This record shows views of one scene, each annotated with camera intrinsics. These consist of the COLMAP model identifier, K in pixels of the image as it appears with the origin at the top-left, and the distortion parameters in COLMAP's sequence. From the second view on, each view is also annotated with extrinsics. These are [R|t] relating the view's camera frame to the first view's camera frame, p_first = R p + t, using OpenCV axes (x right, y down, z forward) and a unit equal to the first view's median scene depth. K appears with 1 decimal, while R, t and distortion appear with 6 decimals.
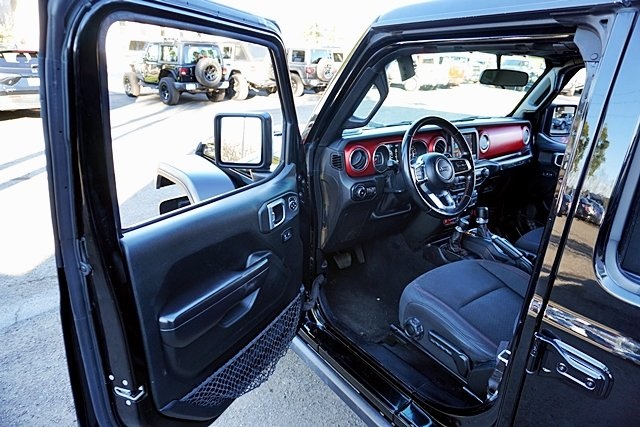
lens RADIAL K [[428.7, 0, 320.0], [0, 428.7, 213.5], [0, 0, 1]] dist [-0.039108, 0.025248]
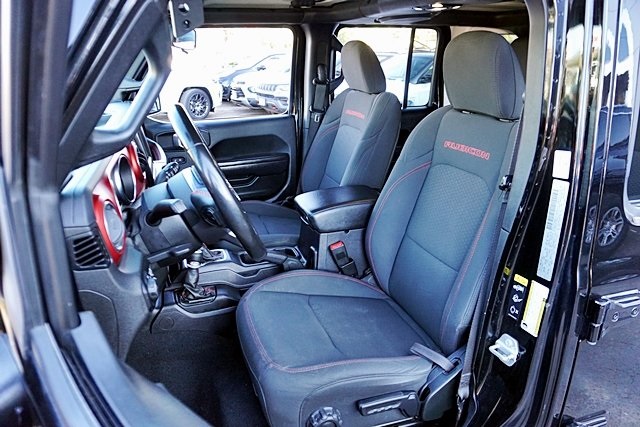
lens RADIAL K [[428.7, 0, 320.0], [0, 428.7, 213.5], [0, 0, 1]] dist [-0.039108, 0.025248]
pose [[0.302259, -0.363894, 0.881034, -0.227992], [0.331211, 0.906771, 0.260895, -0.183712], [-0.893834, 0.212951, 0.394605, 0.645052]]
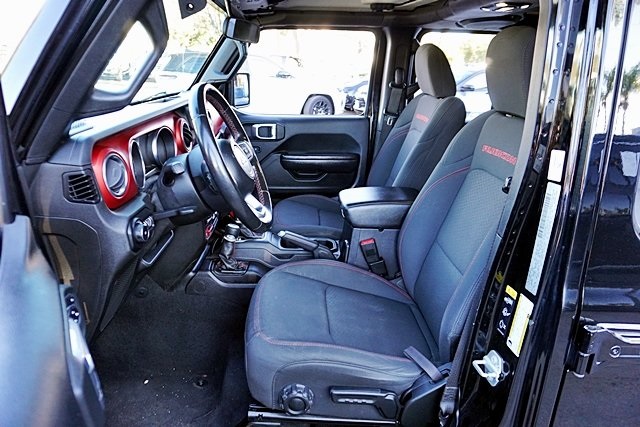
lens RADIAL K [[428.7, 0, 320.0], [0, 428.7, 213.5], [0, 0, 1]] dist [-0.039108, 0.025248]
pose [[0.569752, -0.280005, 0.772645, -0.184371], [0.260010, 0.953289, 0.153737, -0.096822], [-0.779601, 0.113303, 0.615942, 0.498896]]
